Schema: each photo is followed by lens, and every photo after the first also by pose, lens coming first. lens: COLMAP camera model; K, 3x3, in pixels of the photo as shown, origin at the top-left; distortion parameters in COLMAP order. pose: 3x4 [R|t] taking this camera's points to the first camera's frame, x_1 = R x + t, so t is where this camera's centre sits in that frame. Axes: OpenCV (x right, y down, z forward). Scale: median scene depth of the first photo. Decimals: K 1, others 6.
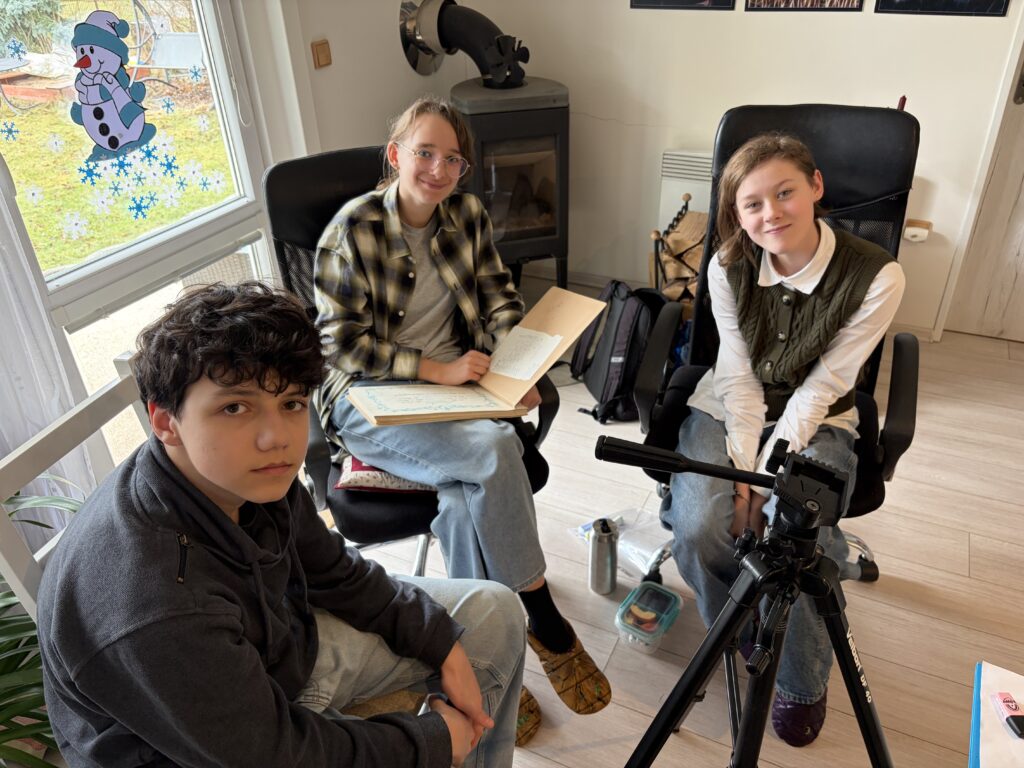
lens RADIAL K [[774.0, 0, 513.0], [0, 774.0, 382.0], [0, 0, 1]] dist [-0.000527, -0.002039]
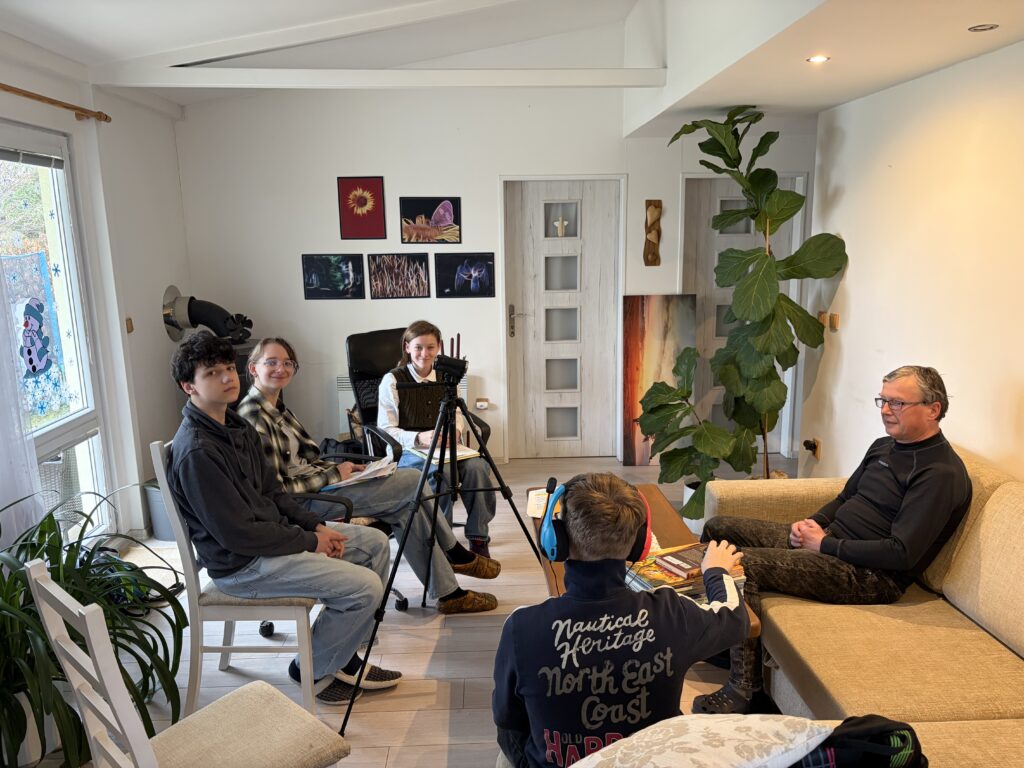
lens RADIAL K [[774.0, 0, 510.7], [0, 774.0, 385.9], [0, 0, 1]] dist [-0.000527, -0.002039]
pose [[0.883116, -0.069450, 0.463985, -0.360649], [0.230209, 0.925882, -0.299576, 0.444289], [-0.408790, 0.371374, 0.833650, -0.774627]]
